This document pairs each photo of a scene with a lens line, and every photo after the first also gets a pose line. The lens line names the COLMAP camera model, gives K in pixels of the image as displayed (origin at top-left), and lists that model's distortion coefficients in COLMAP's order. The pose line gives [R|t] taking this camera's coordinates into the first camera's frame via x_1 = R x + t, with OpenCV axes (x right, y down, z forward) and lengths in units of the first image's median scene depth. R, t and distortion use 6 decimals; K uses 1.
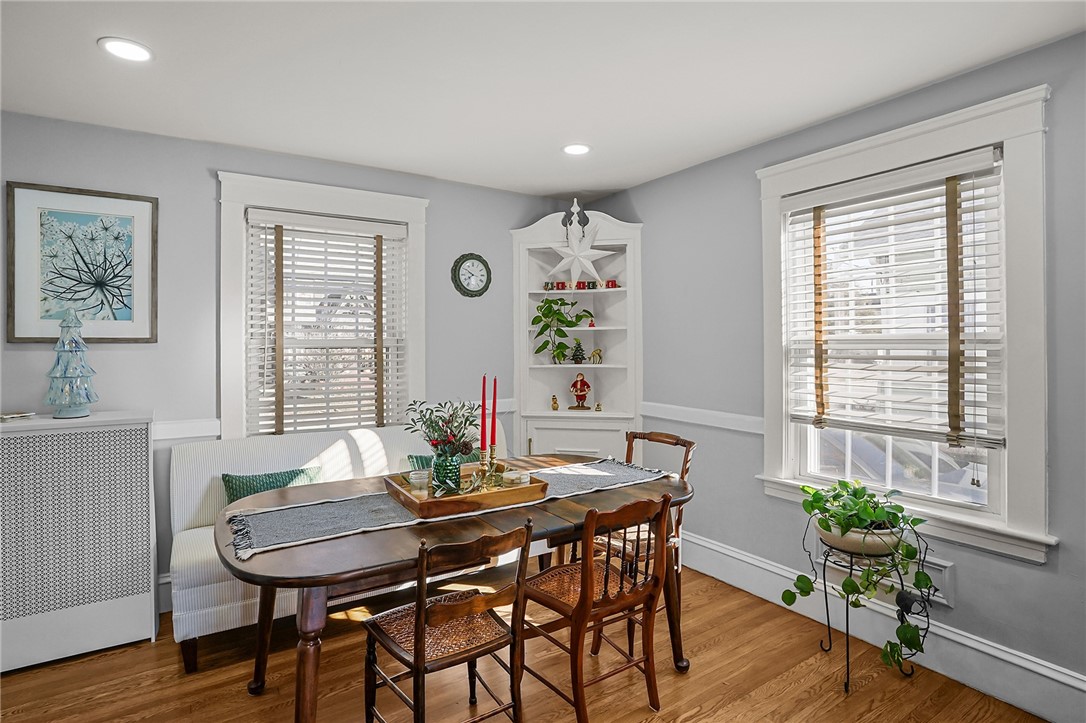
lens RADIAL K [[580.5, 0, 525.9], [0, 580.5, 342.2], [0, 0, 1]] dist [-0.002606, 0.000901]
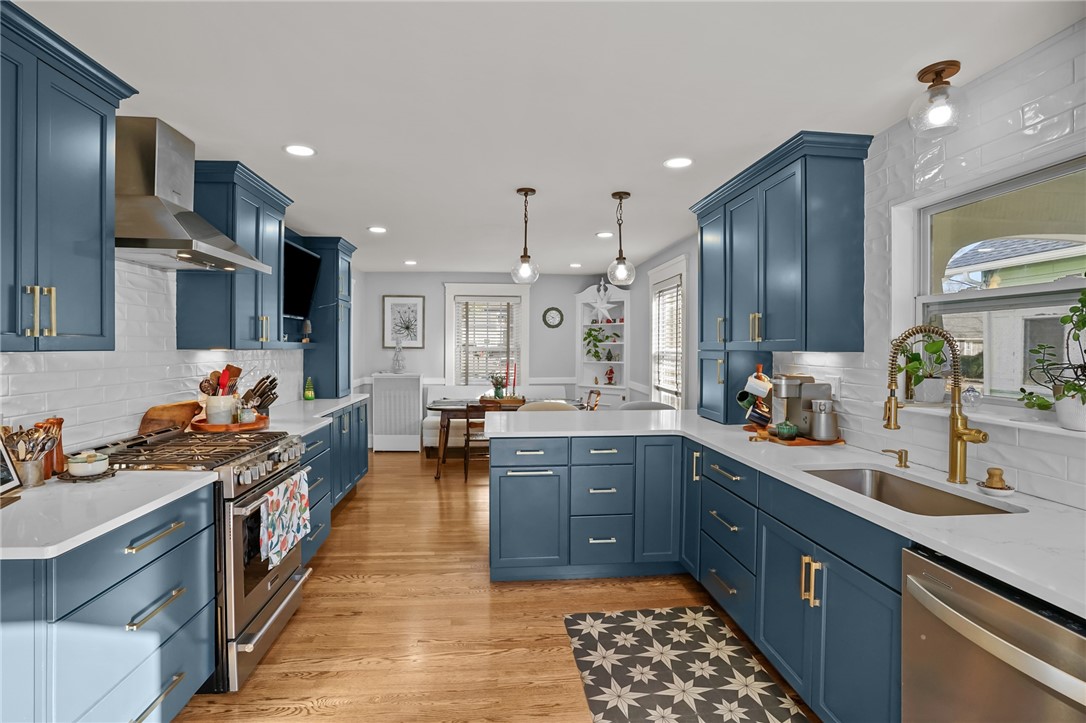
lens RADIAL K [[529.3, 0, 533.5], [0, 529.3, 351.2], [0, 0, 1]] dist [-0.036358, 0.018296]
pose [[0.889338, 0.012350, -0.457083, 0.719179], [-0.008252, 0.999906, 0.010961, -0.014502], [0.457175, -0.005976, 0.889357, -0.734373]]
